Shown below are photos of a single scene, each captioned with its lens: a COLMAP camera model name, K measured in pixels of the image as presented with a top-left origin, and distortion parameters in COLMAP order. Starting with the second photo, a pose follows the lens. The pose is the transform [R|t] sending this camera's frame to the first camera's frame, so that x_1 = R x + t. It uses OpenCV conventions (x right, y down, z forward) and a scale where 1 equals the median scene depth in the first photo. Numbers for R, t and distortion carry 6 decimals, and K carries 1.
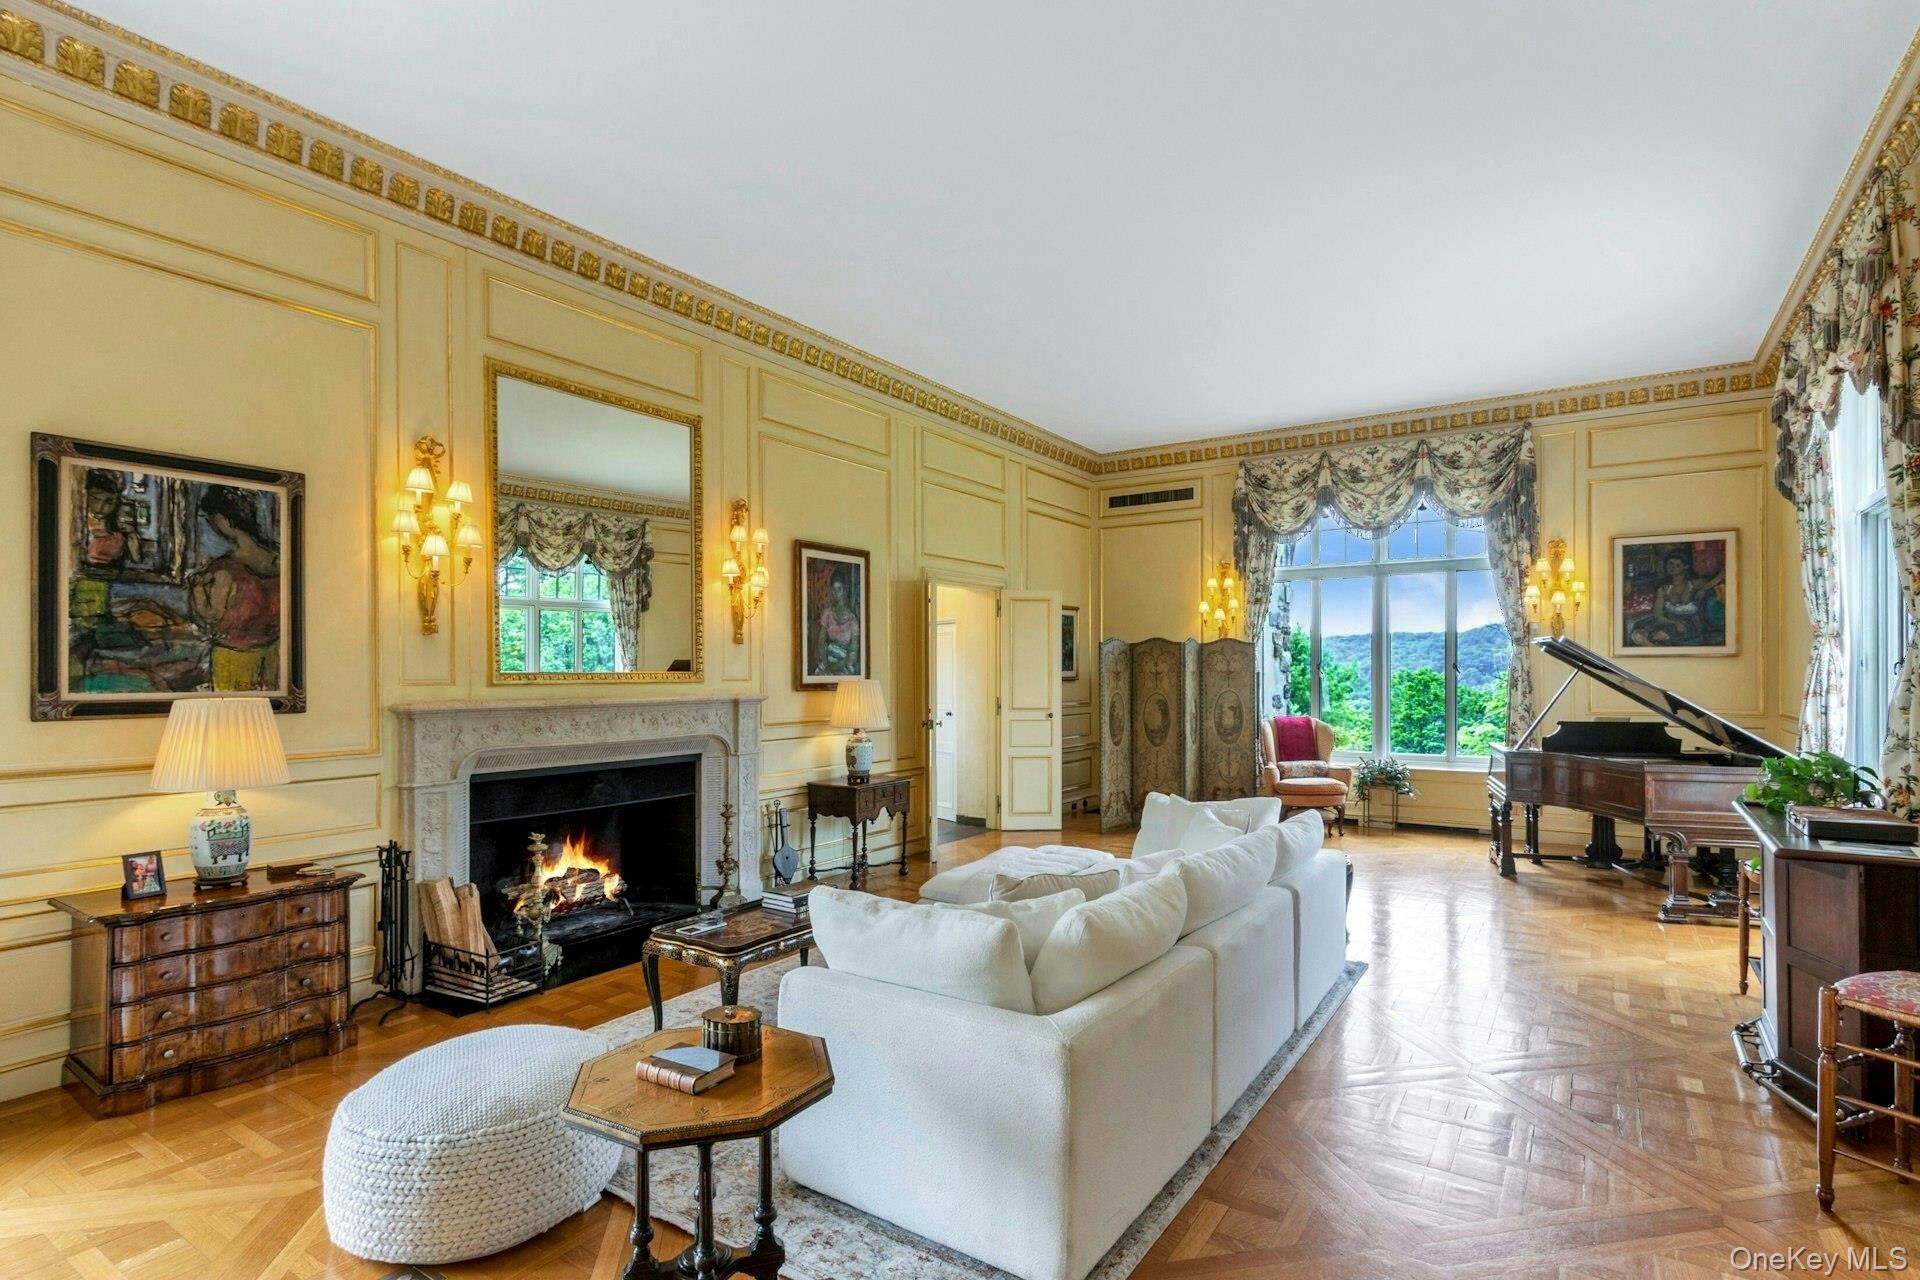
lens RADIAL K [[978.1, 0, 950.0], [0, 978.1, 652.1], [0, 0, 1]] dist [0.003394, 0.001824]
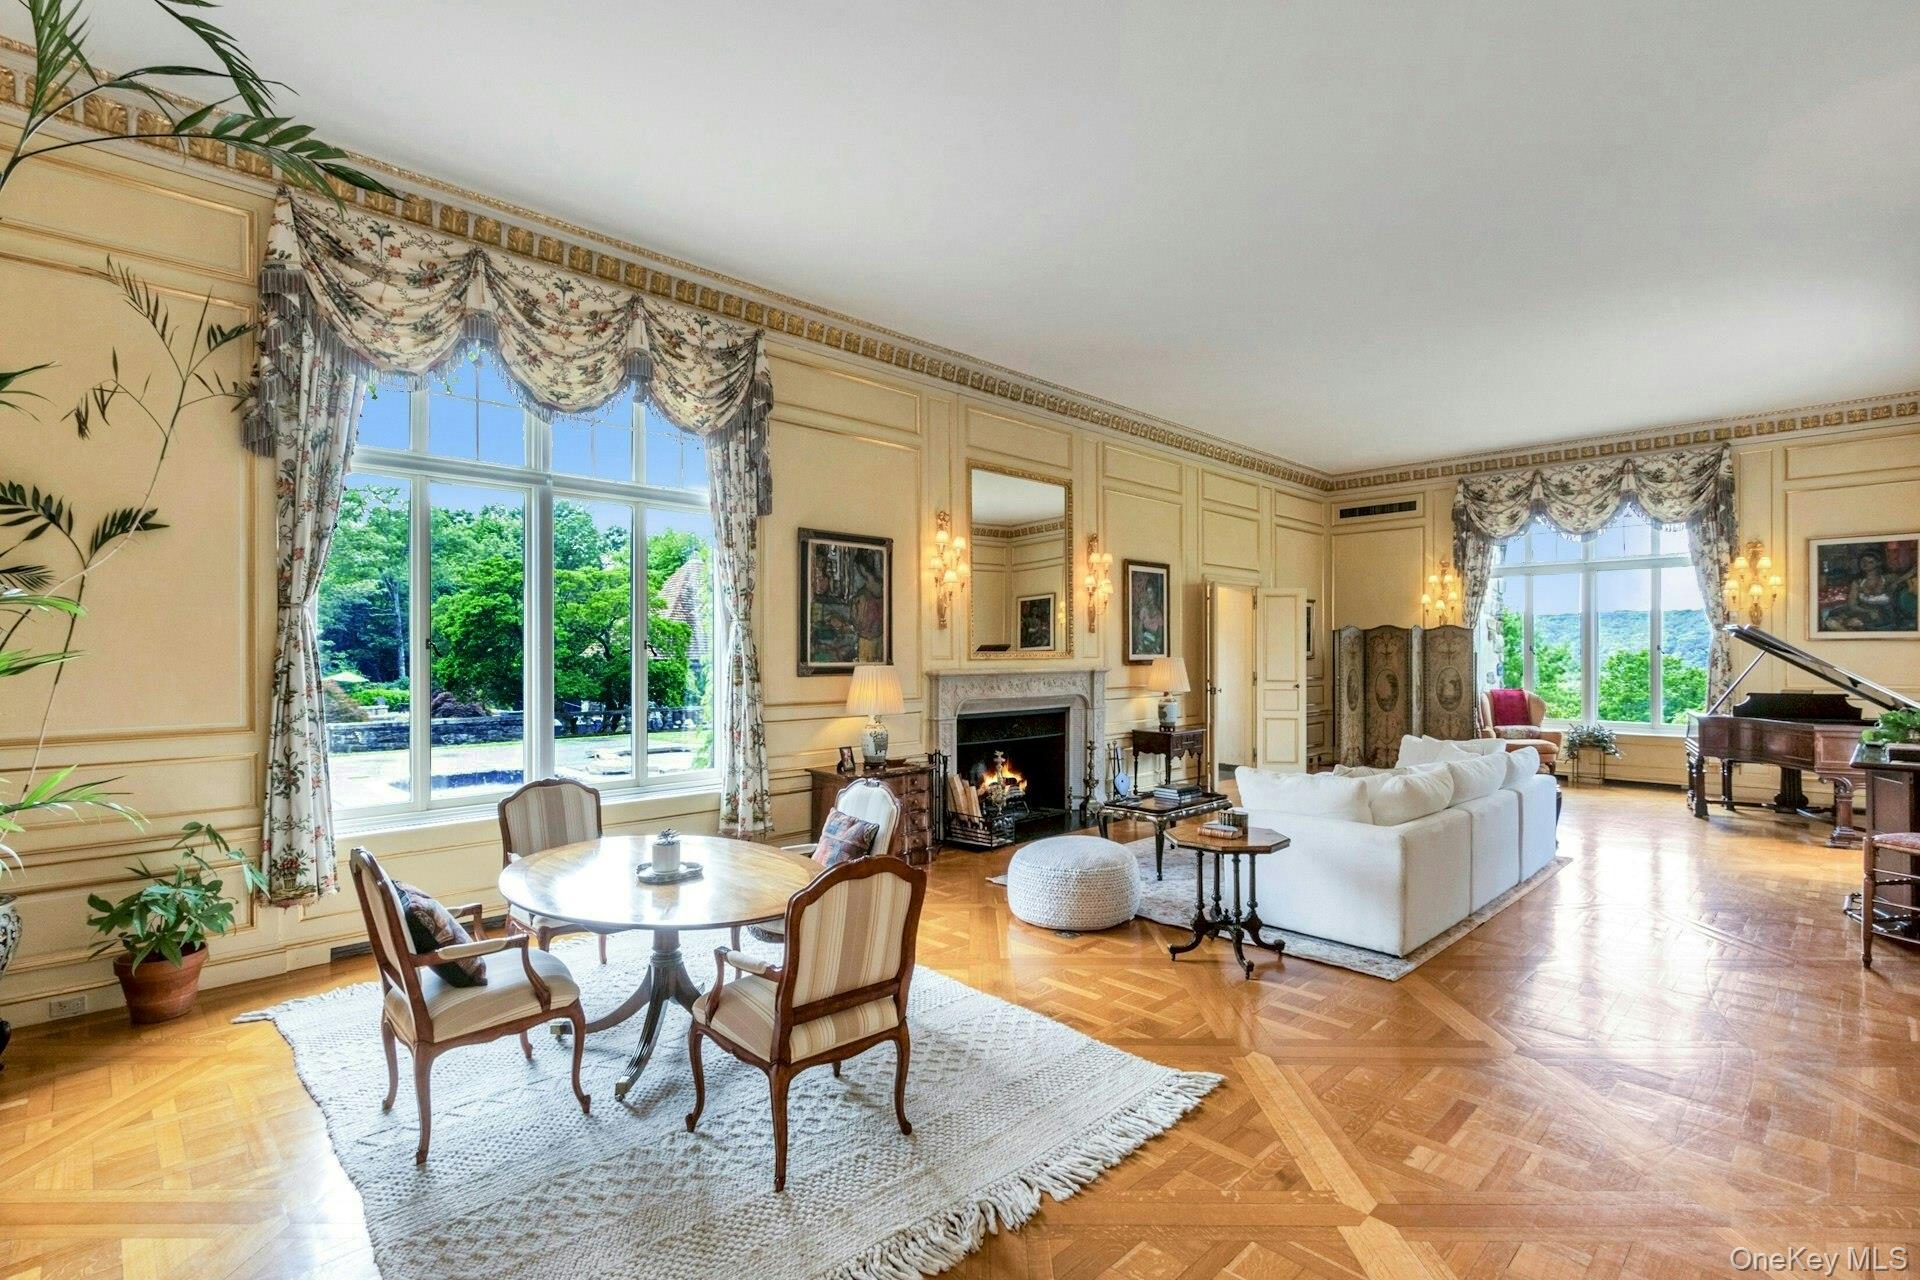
lens RADIAL K [[886.3, 0, 960.9], [0, 886.3, 639.1], [0, 0, 1]] dist [0.001200, -0.001542]
pose [[0.978488, -0.001495, -0.206297, -0.122568], [0.002674, 0.999982, 0.005438, -0.005837], [0.206285, -0.005873, 0.978474, -0.305997]]
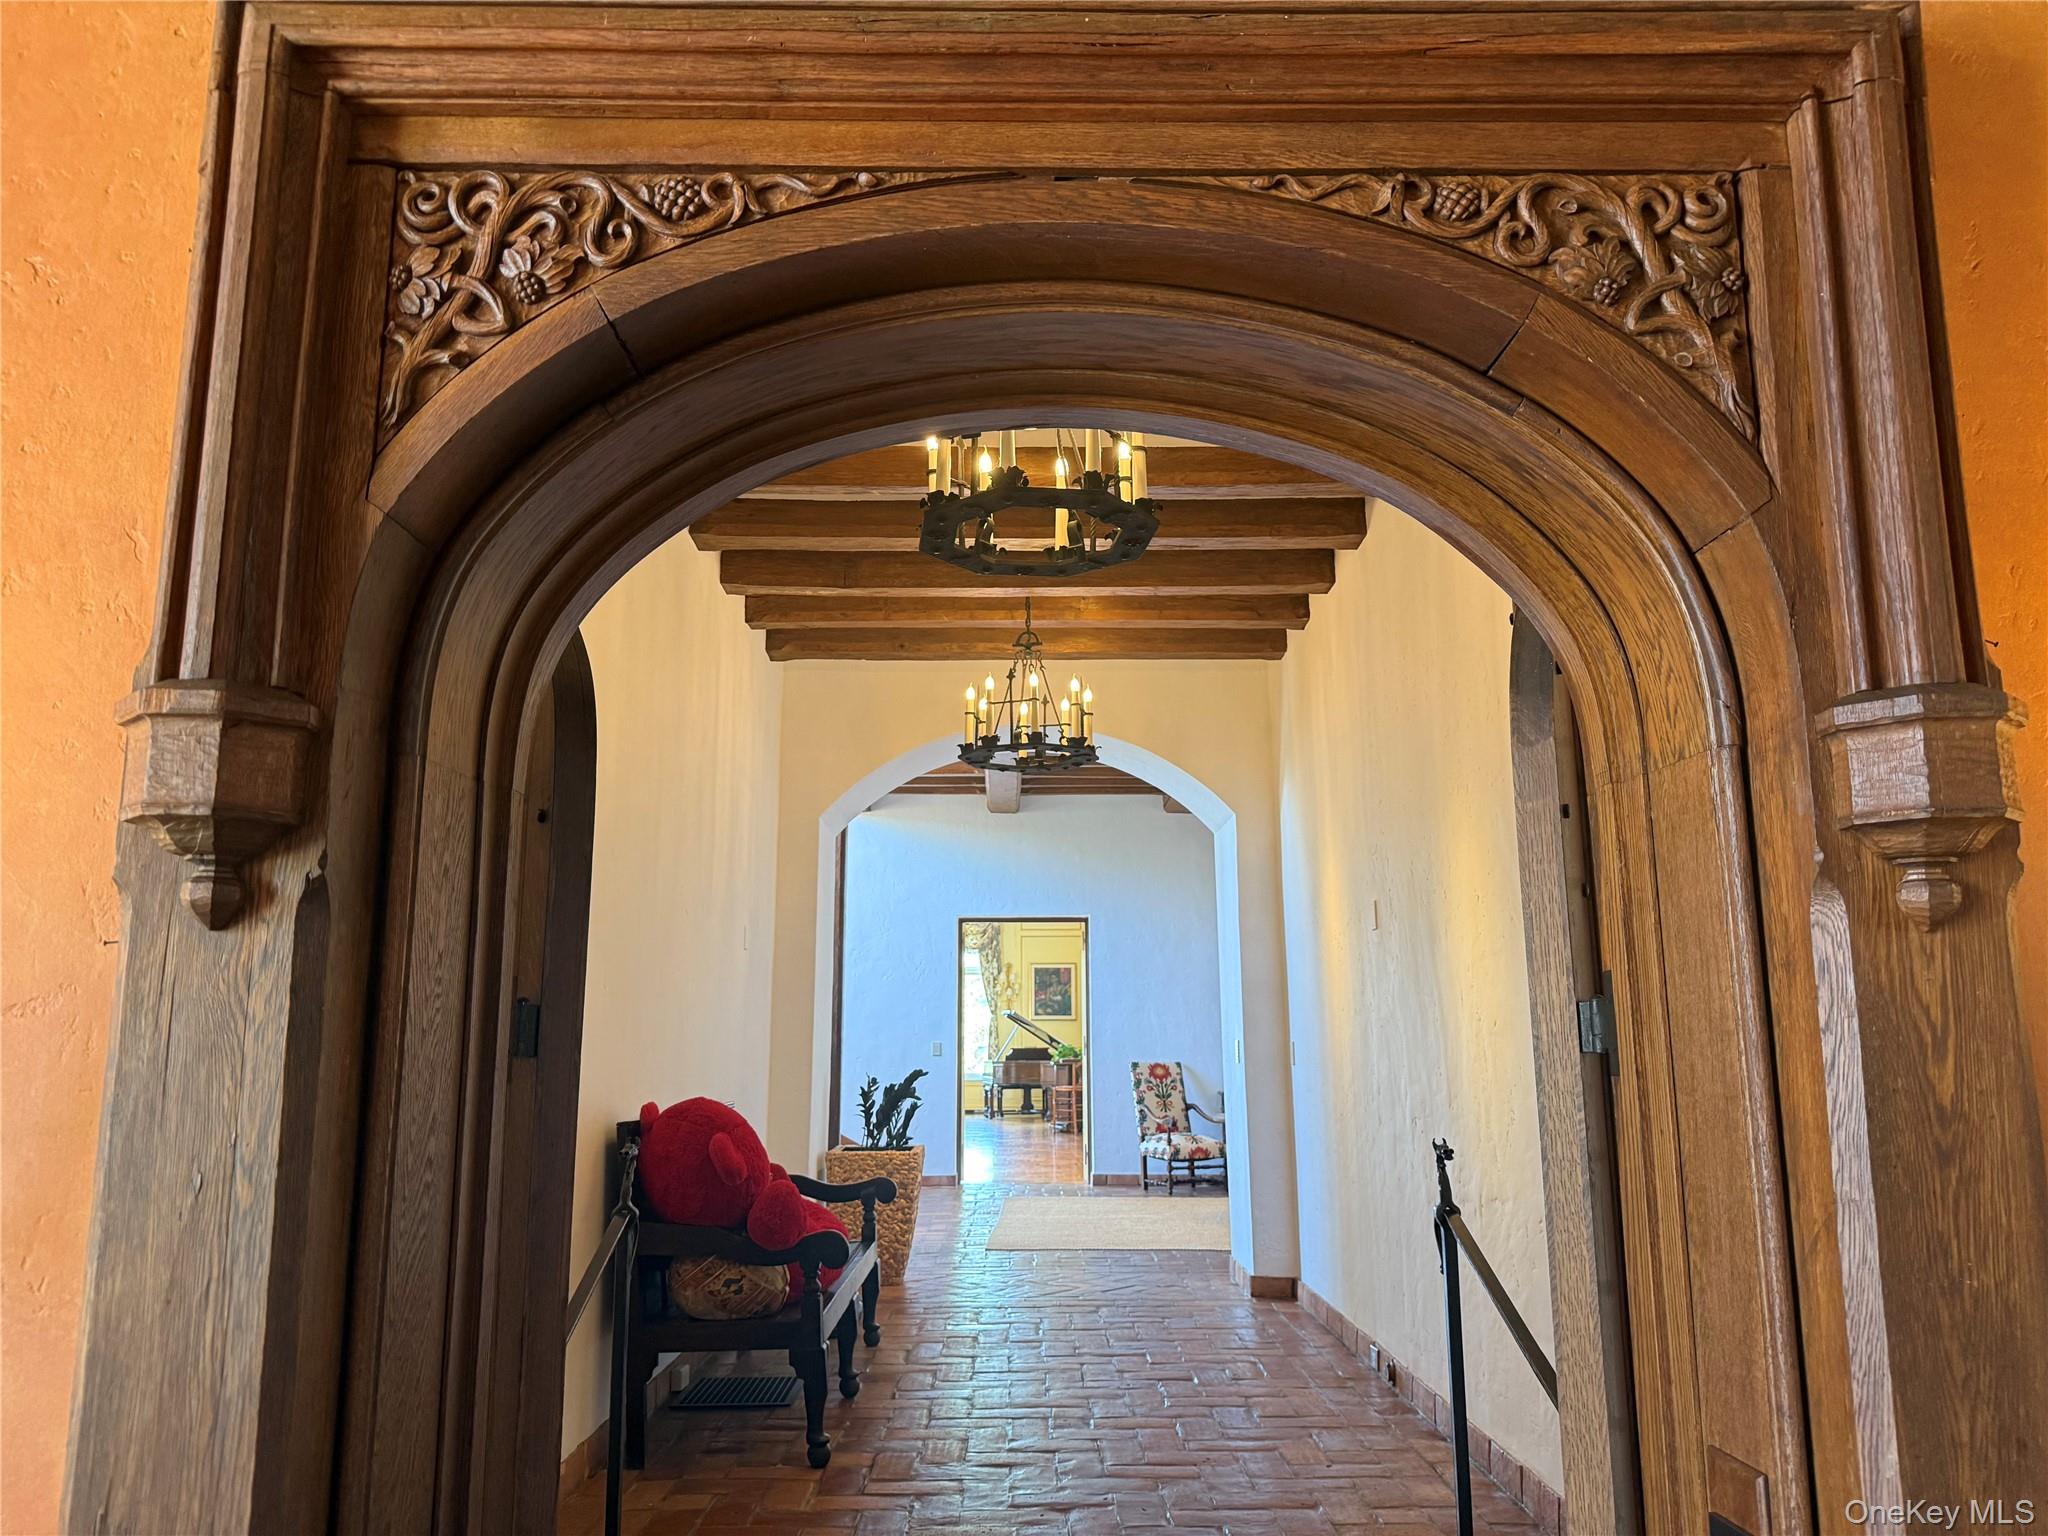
lens RADIAL K [[1435.9, 0, 1027.2], [0, 1435.9, 769.2], [0, 0, 1]] dist [0.003074, 0.000092]
pose [[0.827954, 0.096816, 0.552375, -1.331003], [-0.000436, 0.985095, -0.172008, 0.004586], [-0.560795, 0.142174, 0.815656, -1.948556]]
